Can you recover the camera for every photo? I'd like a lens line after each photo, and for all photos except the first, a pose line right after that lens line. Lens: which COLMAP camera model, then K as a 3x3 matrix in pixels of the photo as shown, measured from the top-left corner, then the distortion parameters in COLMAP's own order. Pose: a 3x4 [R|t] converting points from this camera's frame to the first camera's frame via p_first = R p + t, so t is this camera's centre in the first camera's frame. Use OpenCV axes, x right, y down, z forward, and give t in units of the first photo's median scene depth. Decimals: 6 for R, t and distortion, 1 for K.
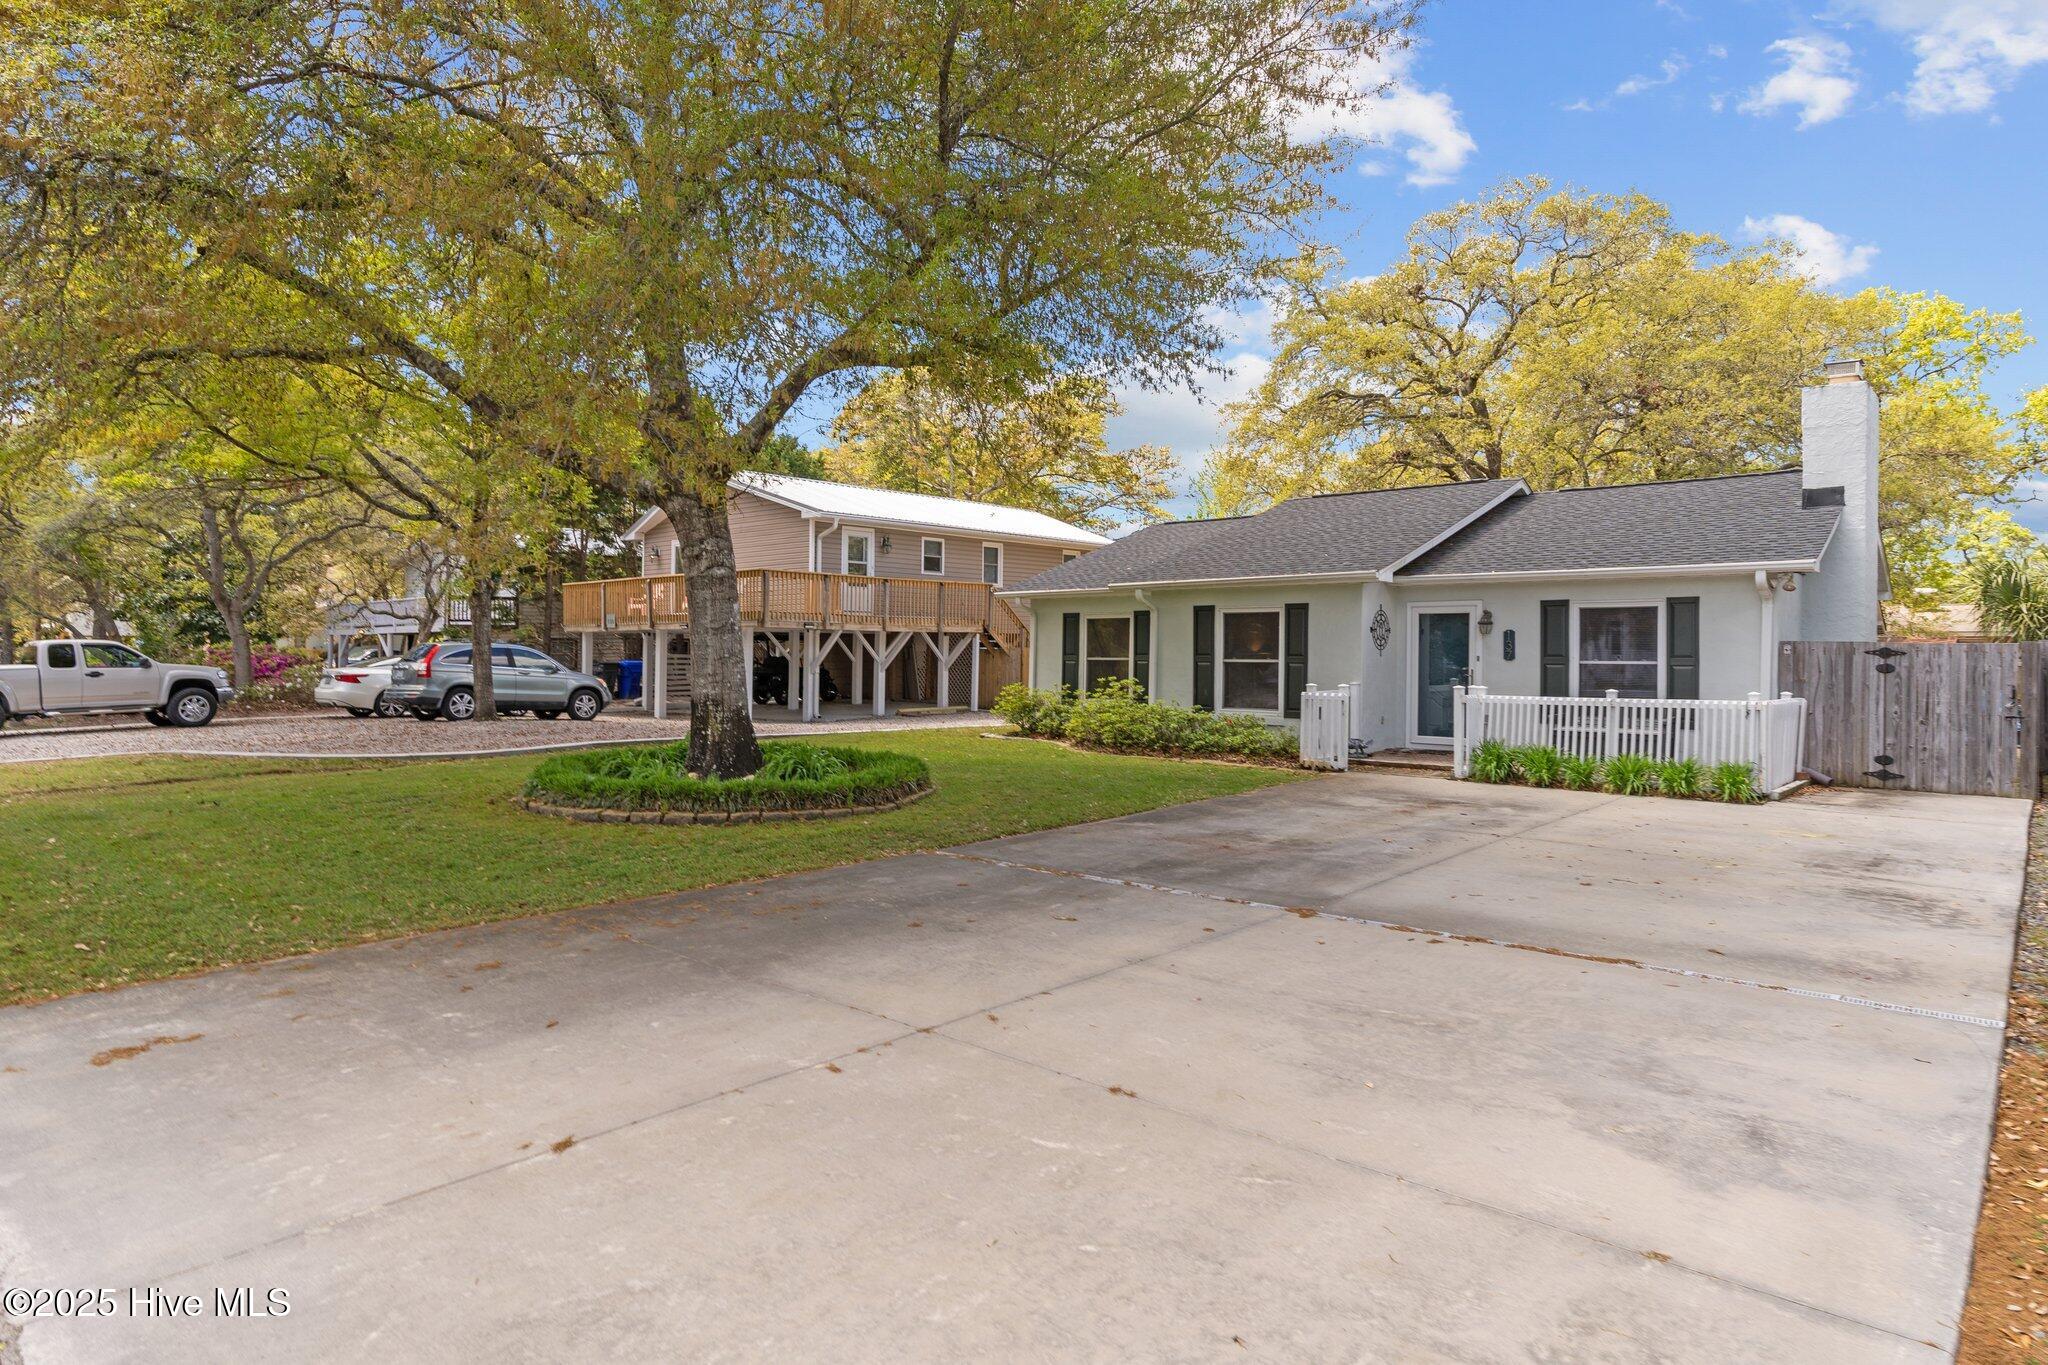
lens RADIAL K [[1169.3, 0, 1019.9], [0, 1169.3, 634.0], [0, 0, 1]] dist [0.003544, -0.001367]
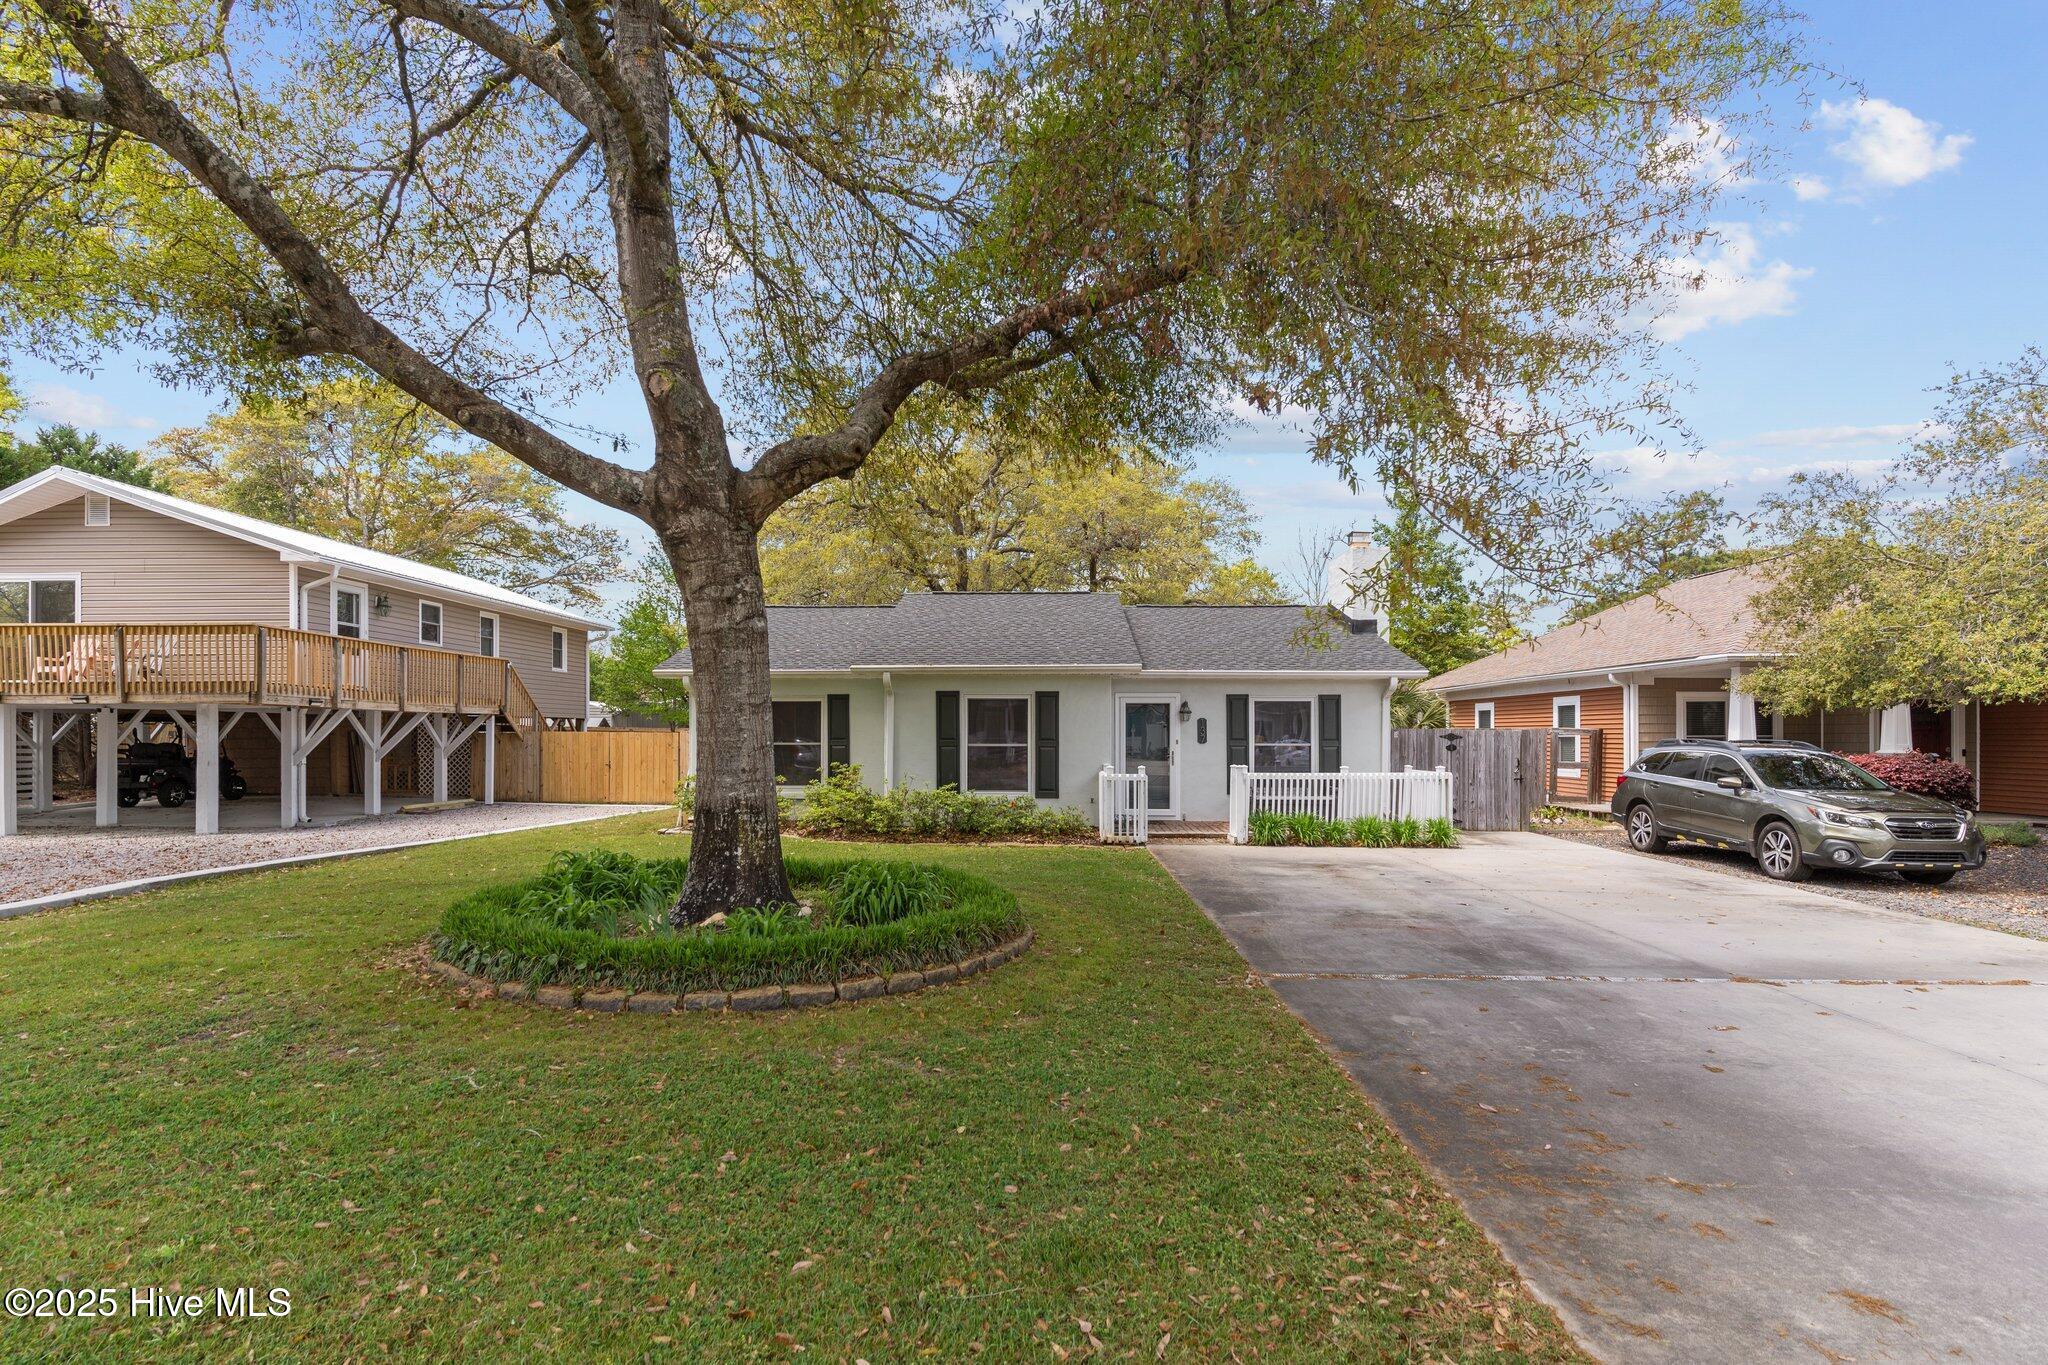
lens RADIAL K [[1008.2, 0, 1026.7], [0, 1008.2, 675.3], [0, 0, 1]] dist [0.002820, -0.000401]
pose [[0.768252, 0.037655, 0.639039, -0.423074], [-0.010148, 0.998859, -0.046658, 0.003013], [-0.640067, 0.029360, 0.767758, 0.335795]]
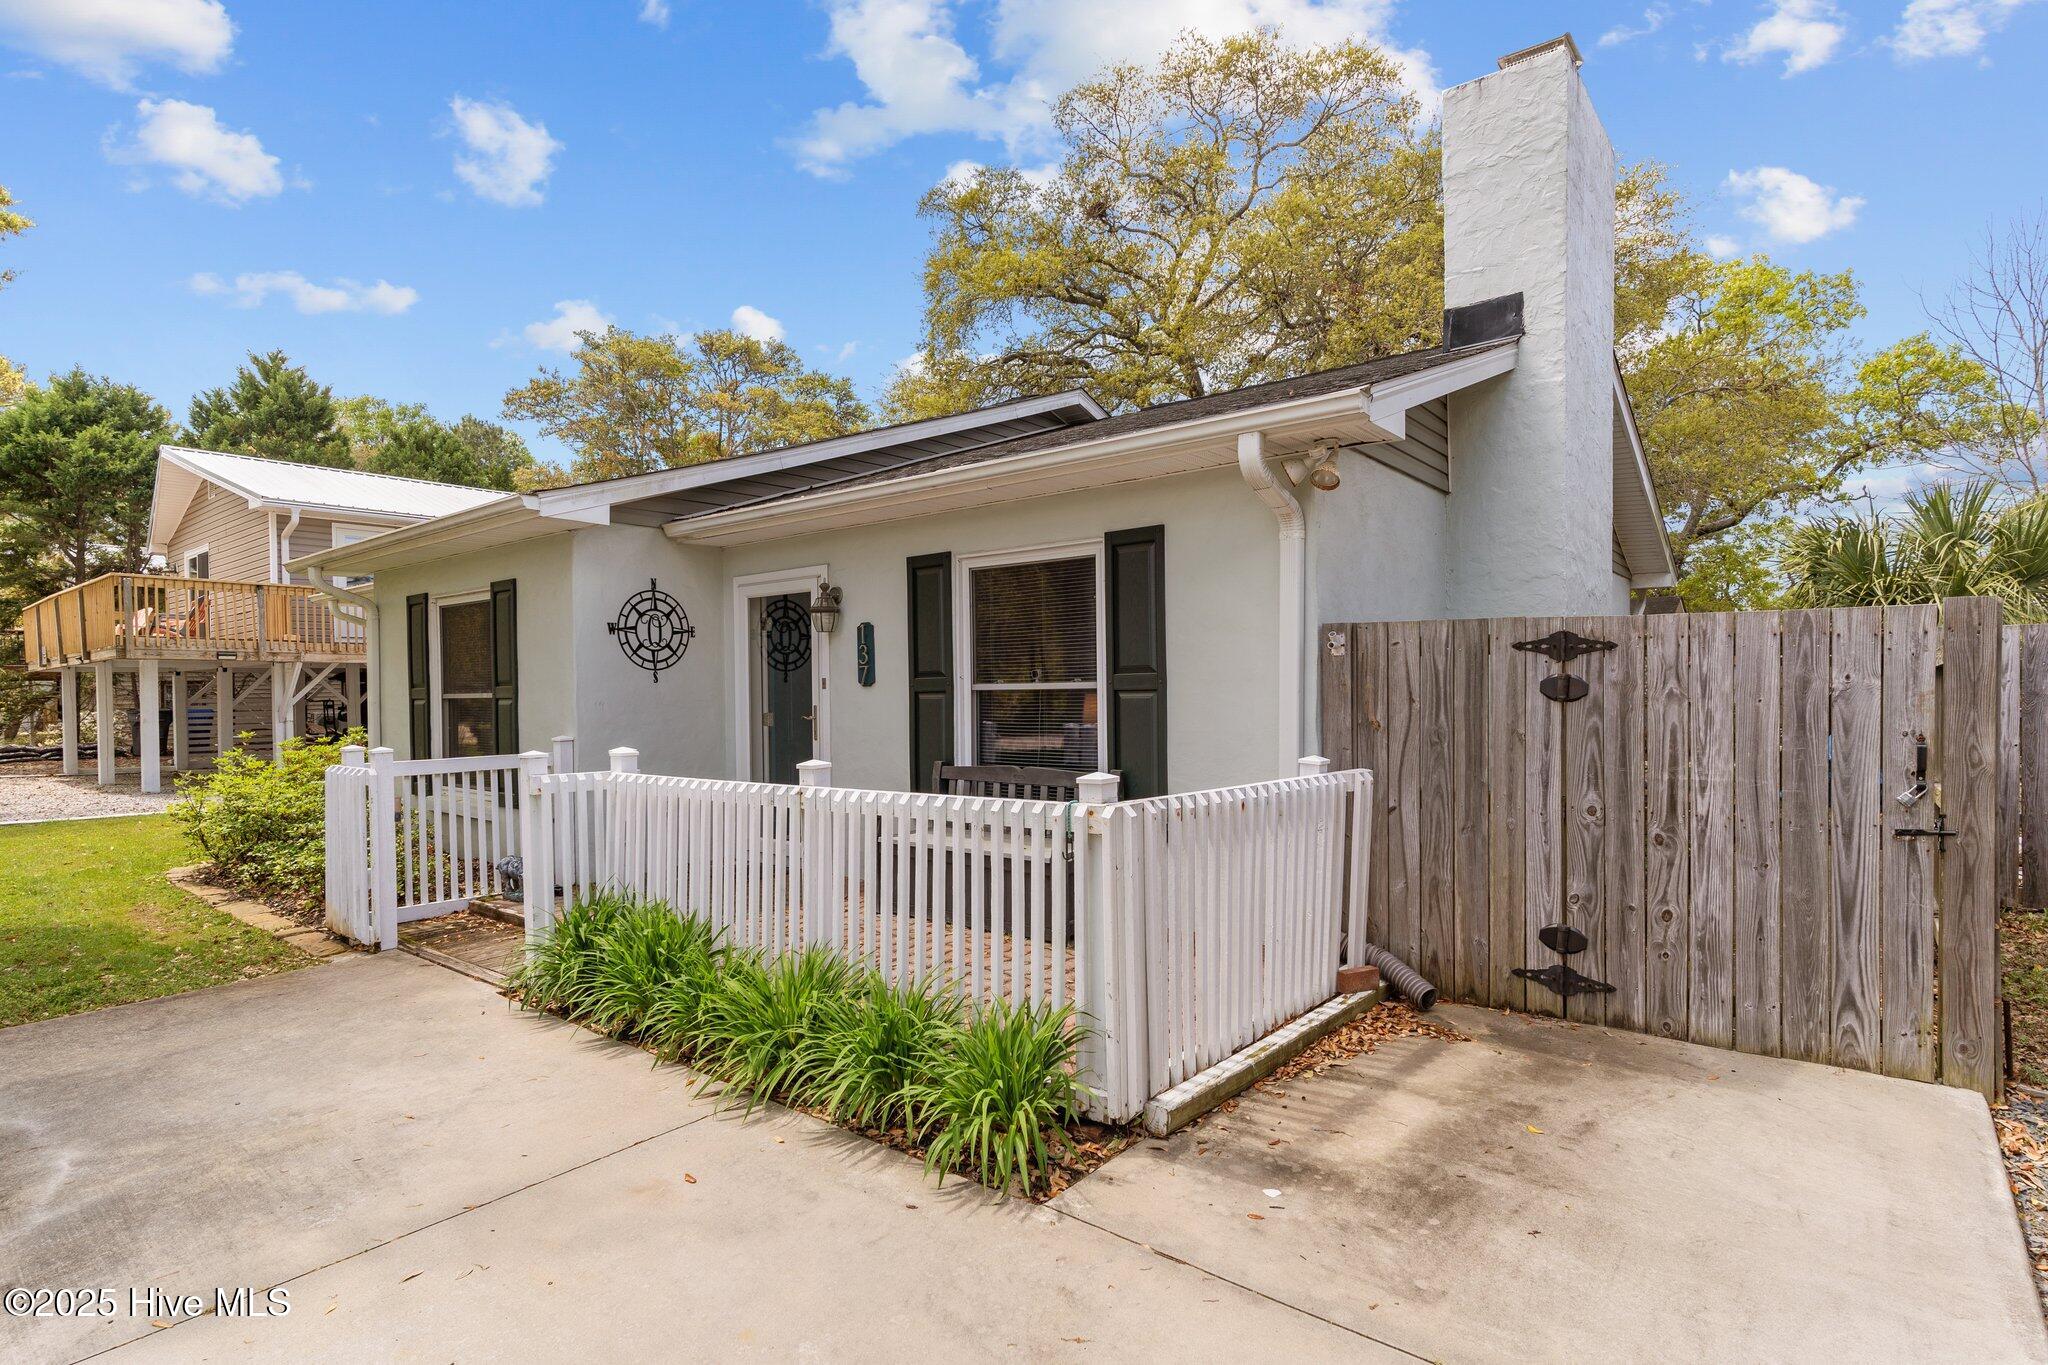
lens RADIAL K [[1024.3, 0, 1024.0], [0, 1024.3, 682.5], [0, 0, 1]] dist [0.000140, 0.000100]
pose [[0.999270, -0.016605, 0.034407, 0.505258], [0.016284, 0.999821, 0.009605, 0.019506], [-0.034560, -0.009038, 0.999362, 0.620242]]
